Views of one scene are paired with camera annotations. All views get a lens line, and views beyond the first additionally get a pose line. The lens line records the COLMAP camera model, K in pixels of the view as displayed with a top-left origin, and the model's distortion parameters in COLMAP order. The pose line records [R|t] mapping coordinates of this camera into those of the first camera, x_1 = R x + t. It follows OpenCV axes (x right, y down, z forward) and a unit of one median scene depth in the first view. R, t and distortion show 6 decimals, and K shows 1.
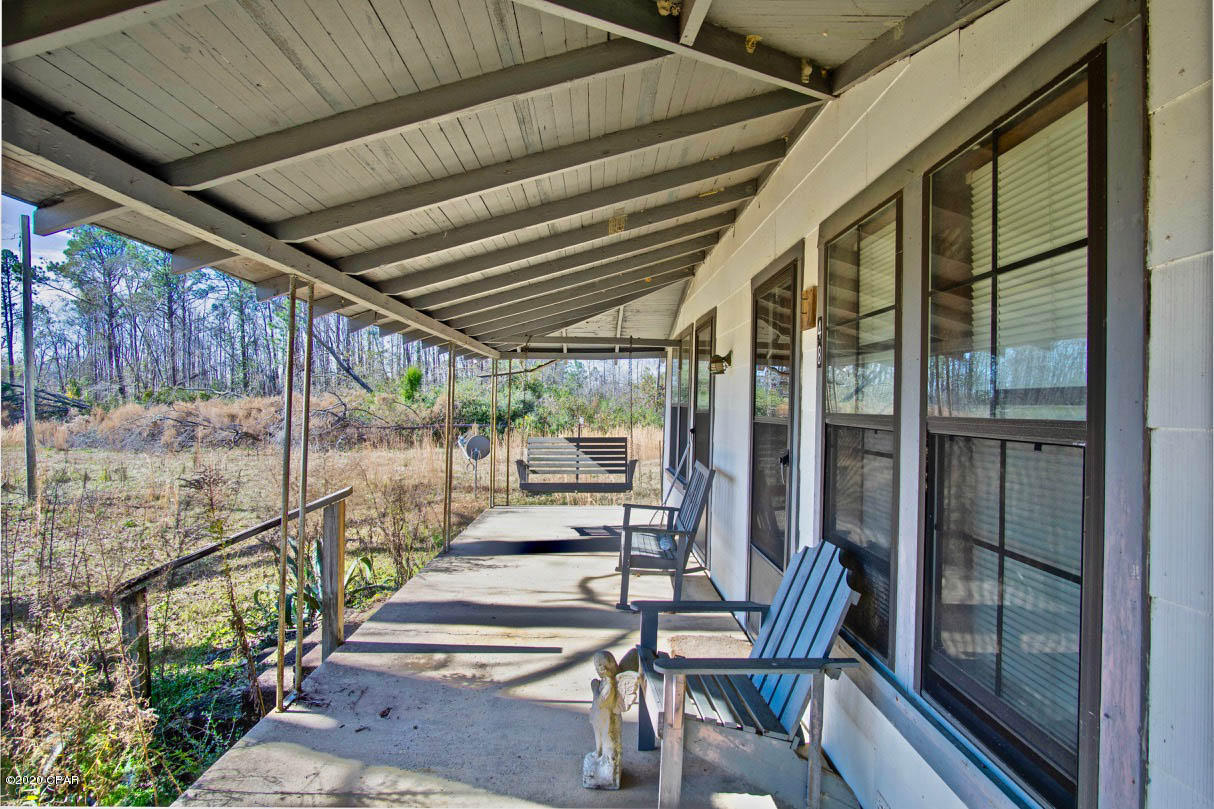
lens RADIAL K [[641.4, 0, 605.4], [0, 641.4, 405.3], [0, 0, 1]] dist [-0.025803, 0.000837]
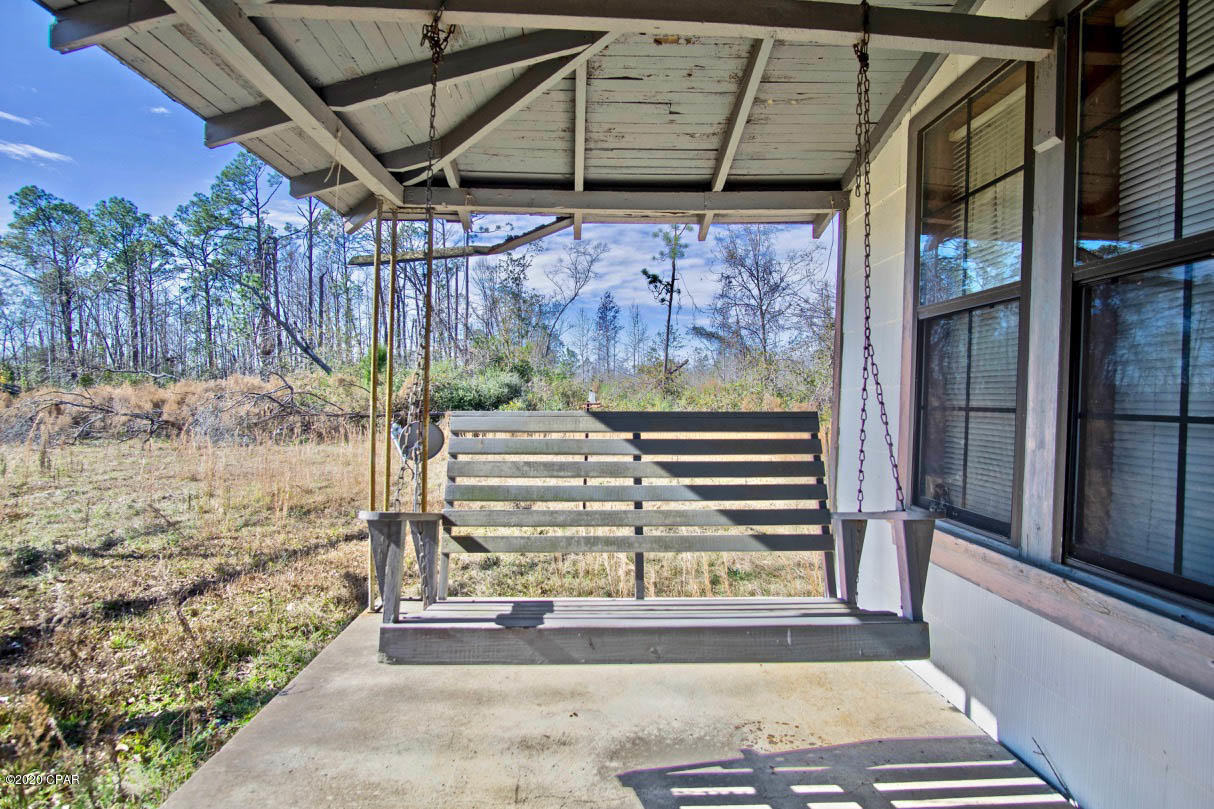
lens RADIAL K [[641.4, 0, 609.4], [0, 641.4, 402.7], [0, 0, 1]] dist [-0.025803, 0.000837]
pose [[0.999793, 0.004112, 0.019937, -0.013489], [-0.004265, 0.999962, 0.007631, 0.010154], [-0.019905, -0.007715, 0.999772, 0.165096]]
